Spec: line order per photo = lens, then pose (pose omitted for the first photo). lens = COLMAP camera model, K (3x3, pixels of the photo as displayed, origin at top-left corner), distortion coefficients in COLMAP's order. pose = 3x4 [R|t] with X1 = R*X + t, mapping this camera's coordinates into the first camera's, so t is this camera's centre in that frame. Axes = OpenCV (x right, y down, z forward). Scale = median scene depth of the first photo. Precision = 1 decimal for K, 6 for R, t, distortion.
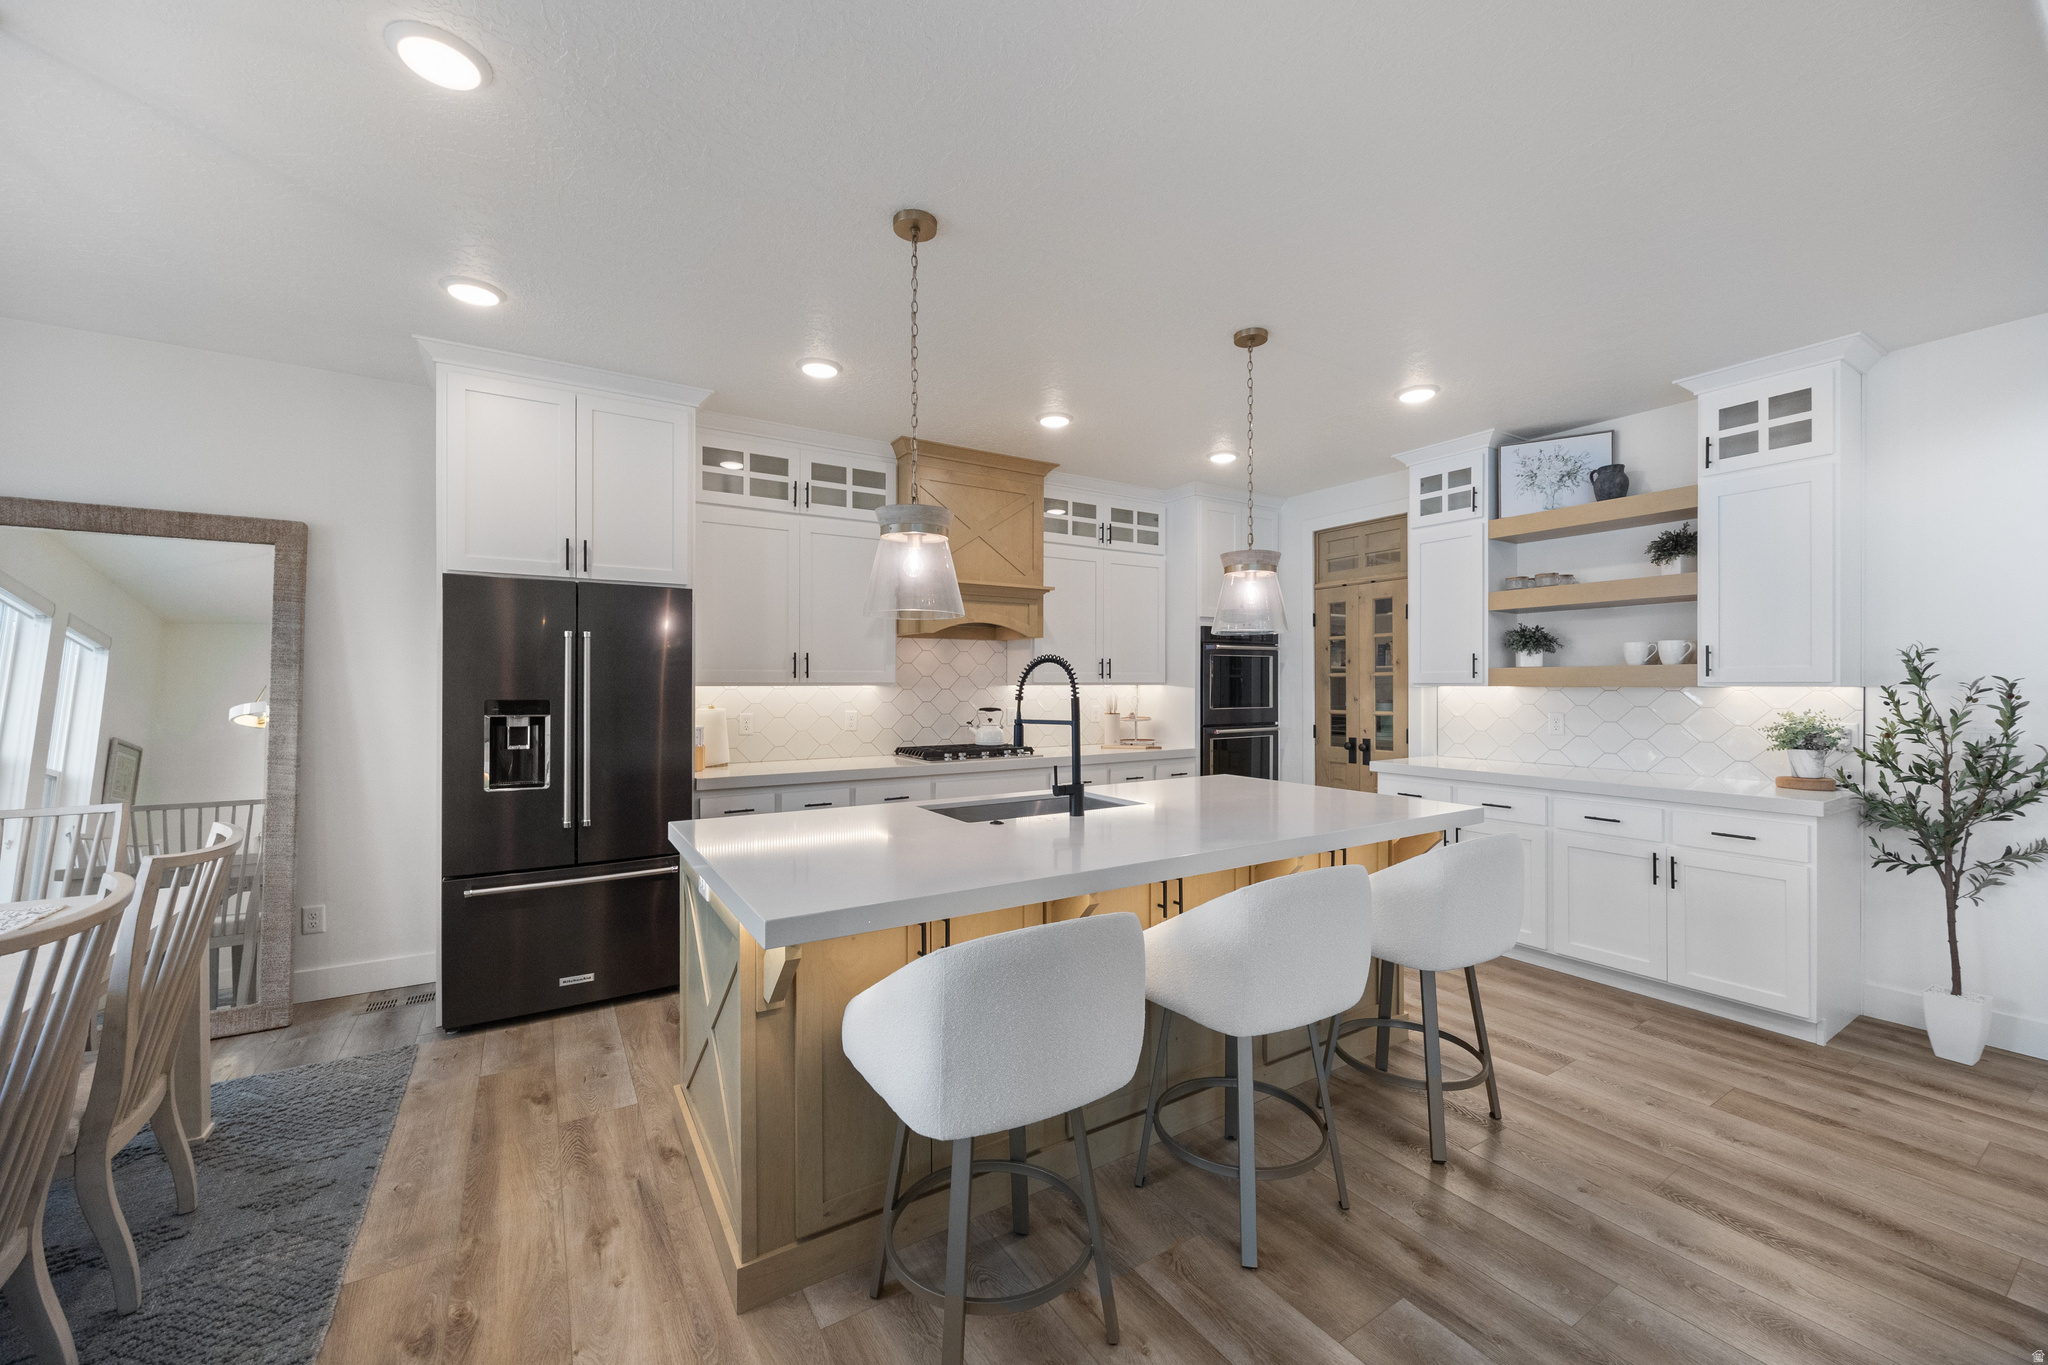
lens RADIAL K [[782.3, 0, 1039.4], [0, 782.3, 693.6], [0, 0, 1]] dist [-0.003967, -0.000234]
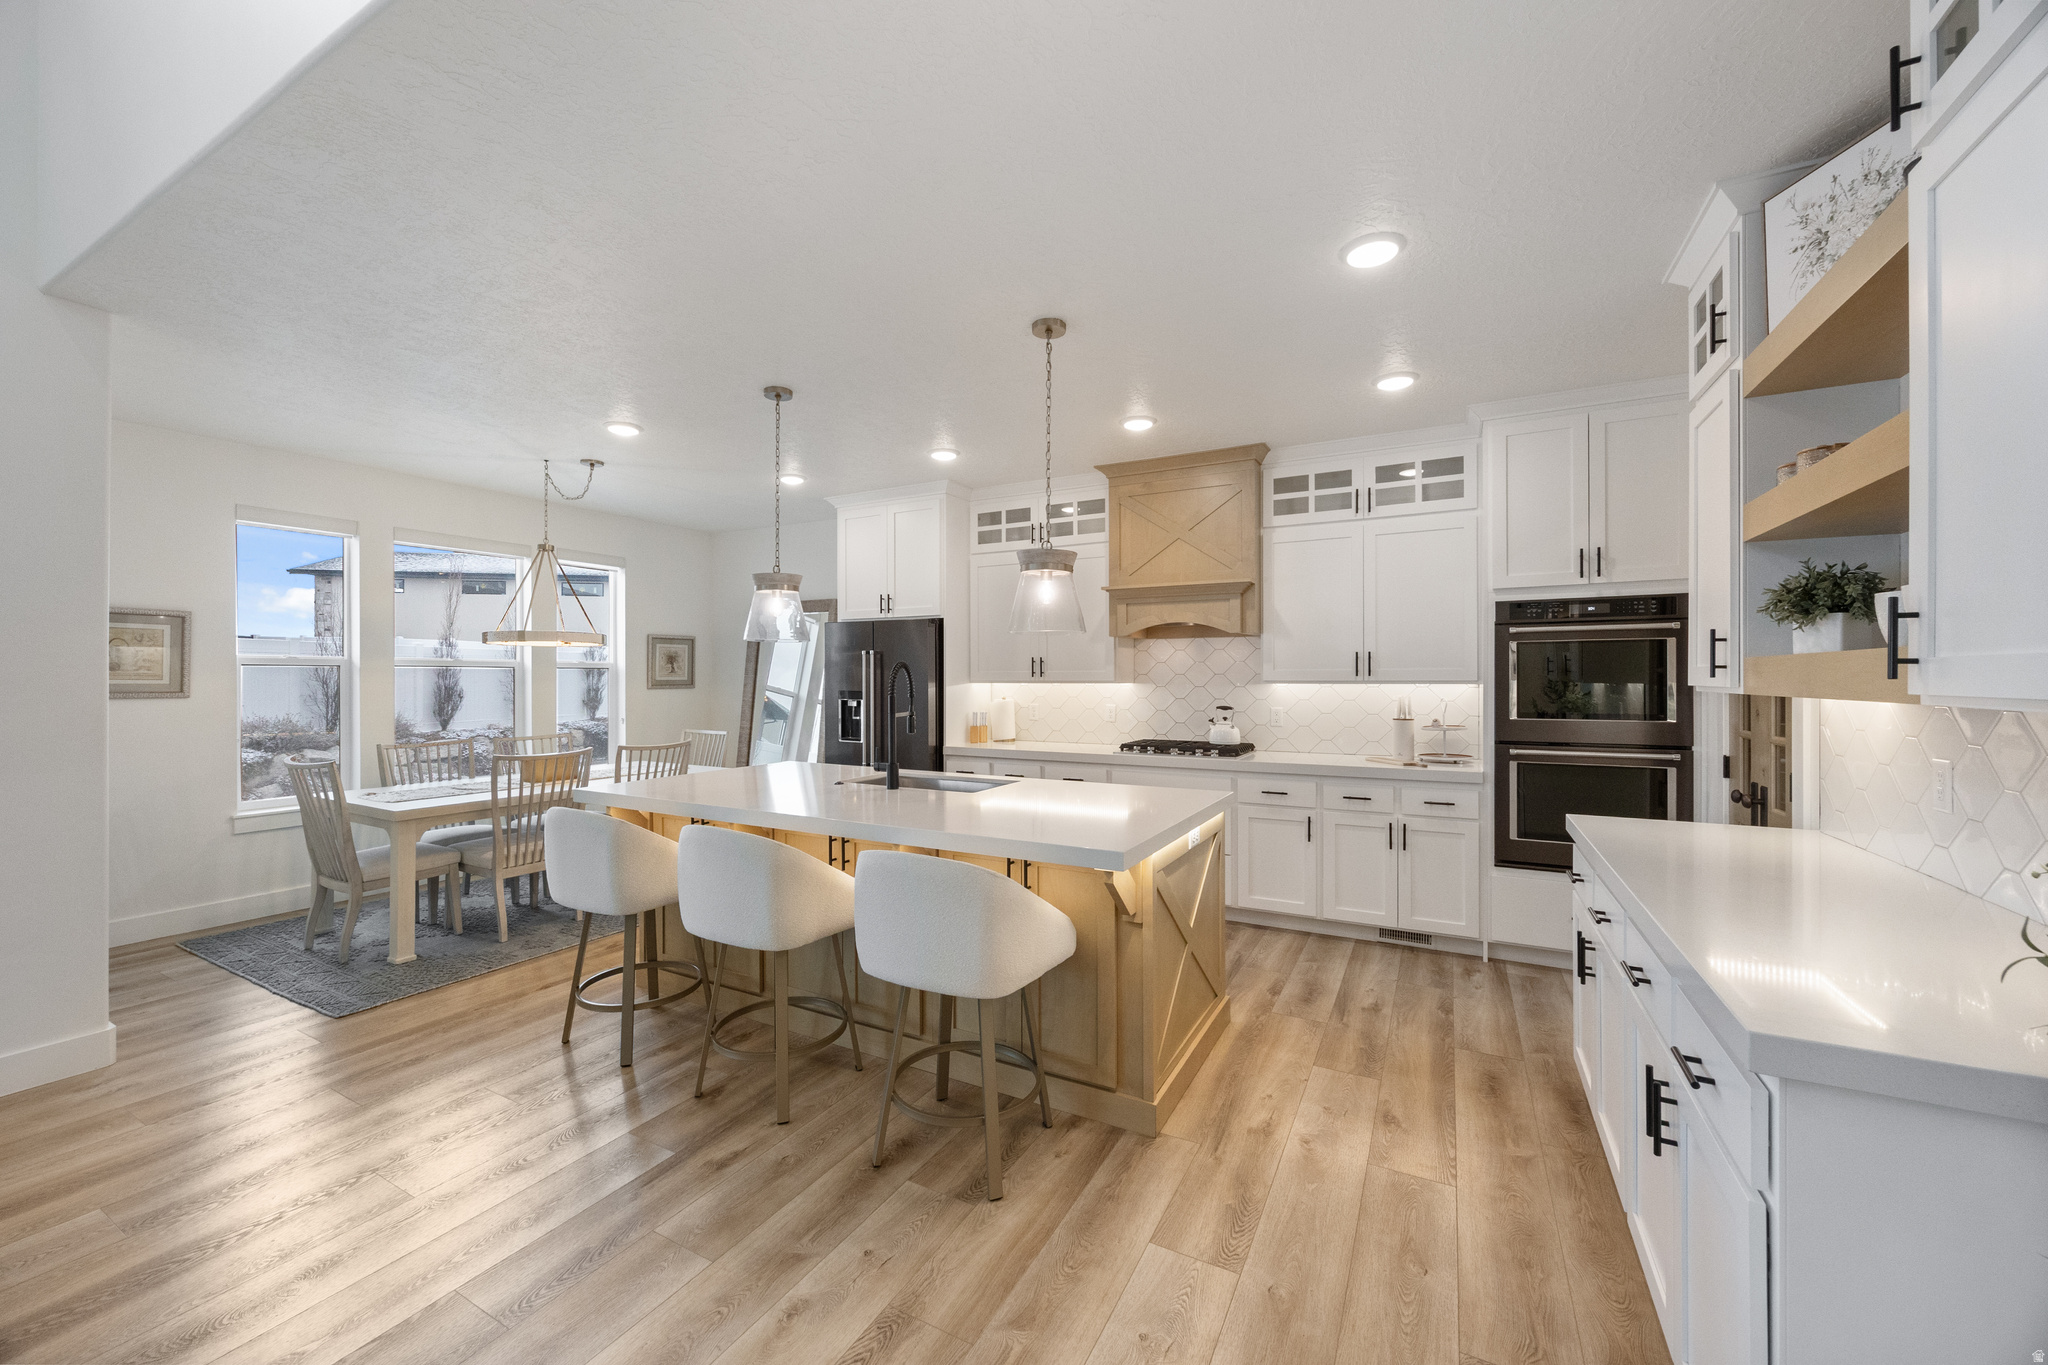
lens RADIAL K [[782.3, 0, 1025.2], [0, 782.3, 679.0], [0, 0, 1]] dist [-0.003967, -0.000234]
pose [[0.484403, 0.001965, -0.874843, 1.049376], [-0.008784, 0.999958, -0.002618, -0.017213], [0.874801, 0.008953, 0.484400, 0.477428]]
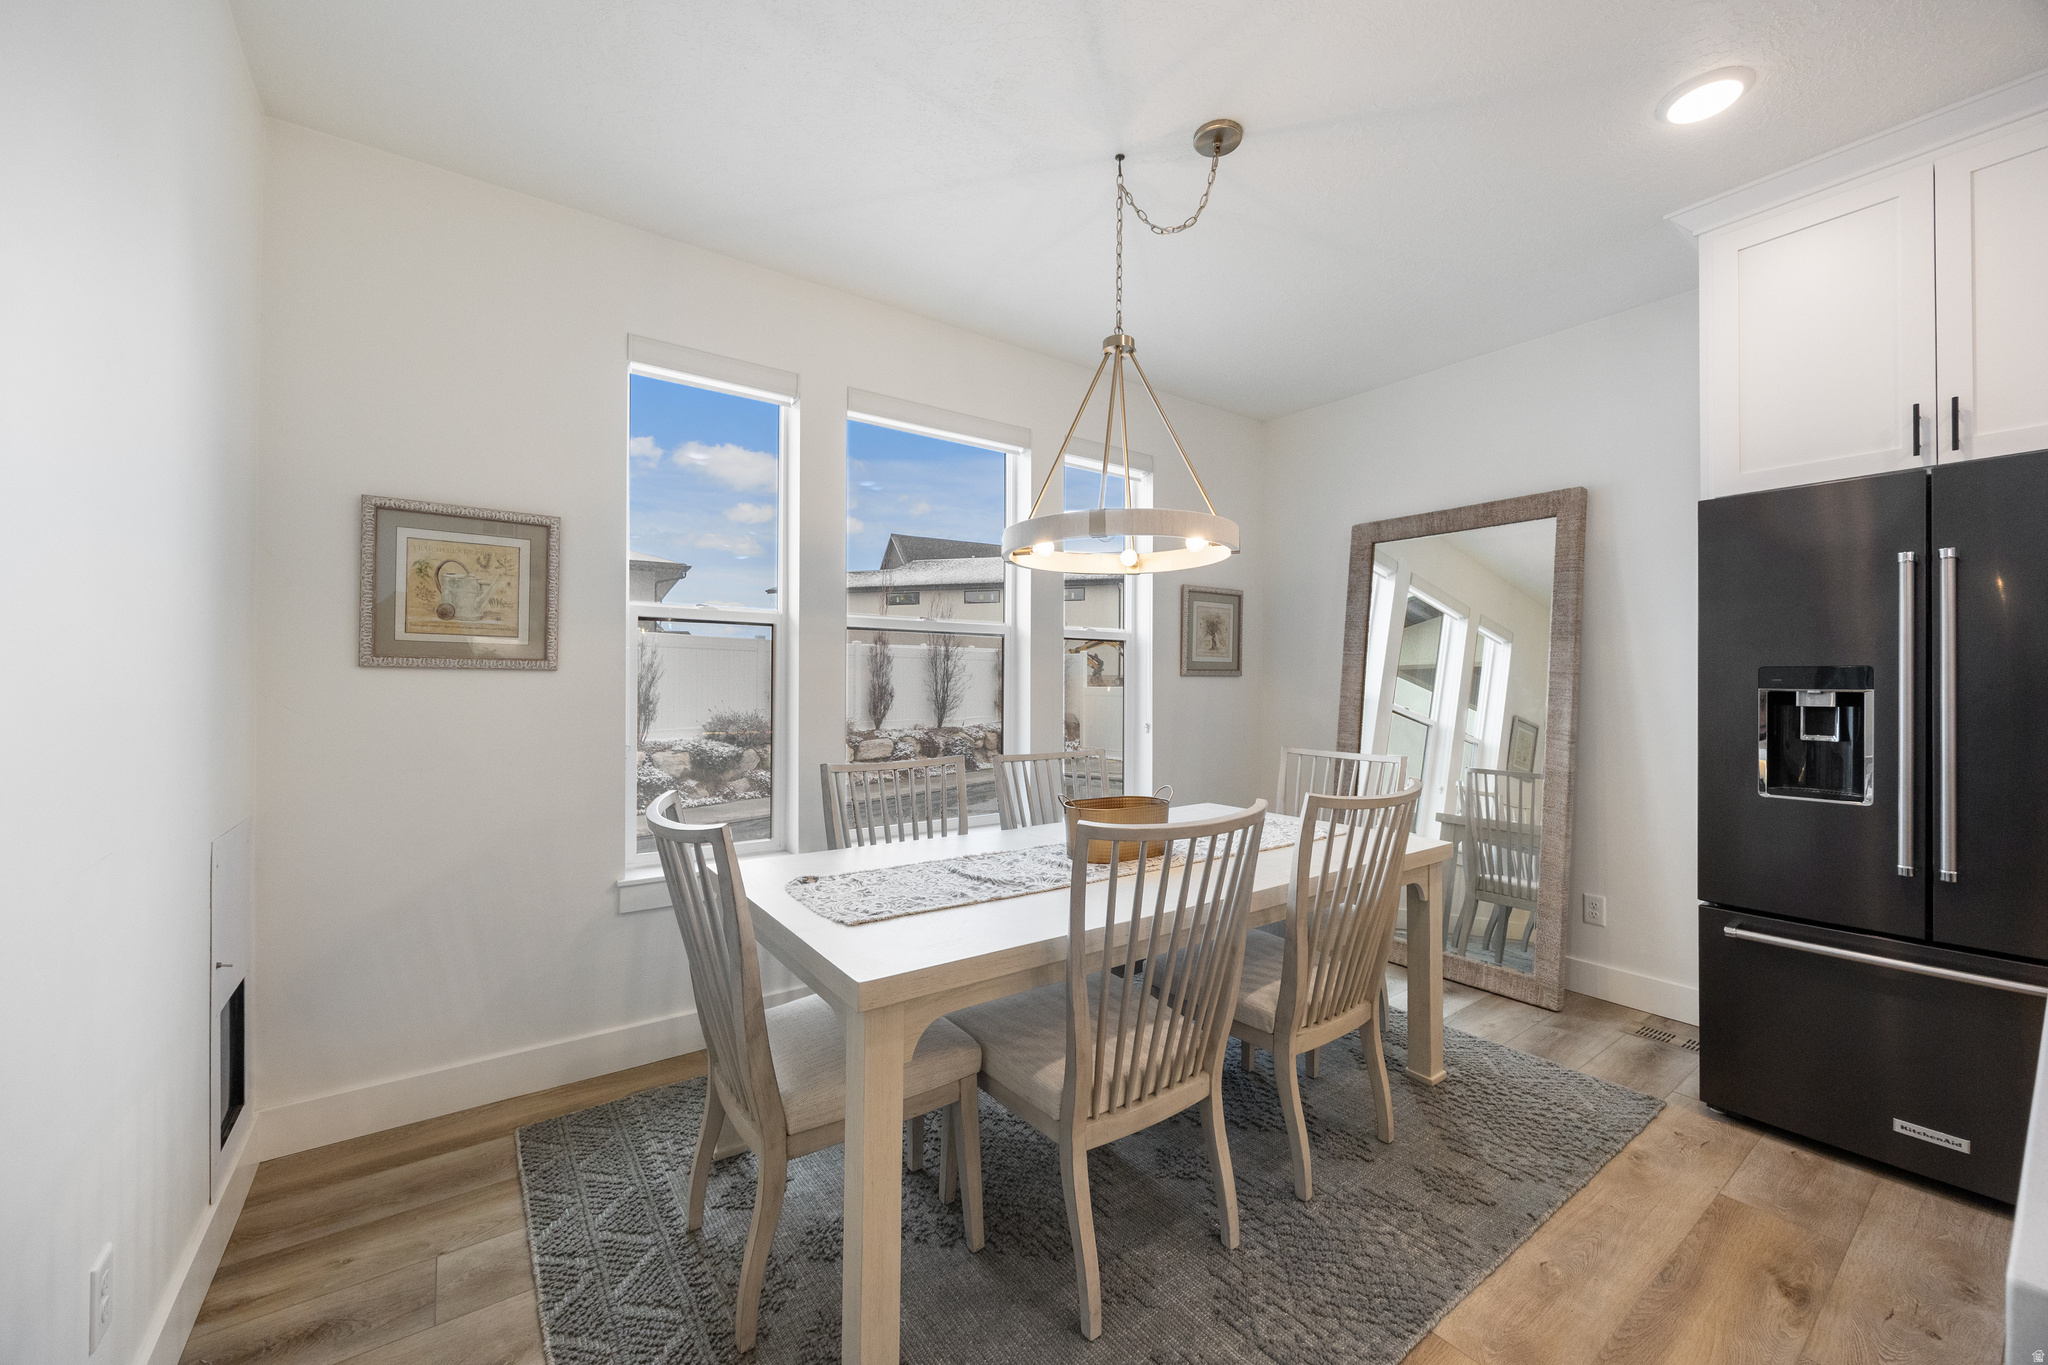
lens RADIAL K [[782.3, 0, 1015.8], [0, 782.3, 677.5], [0, 0, 1]] dist [-0.003967, -0.000234]
pose [[0.051128, -0.008853, -0.998653, -0.033634], [-0.013077, 0.999869, -0.009533, 0.032086], [0.998607, 0.013547, 0.051005, 0.275501]]
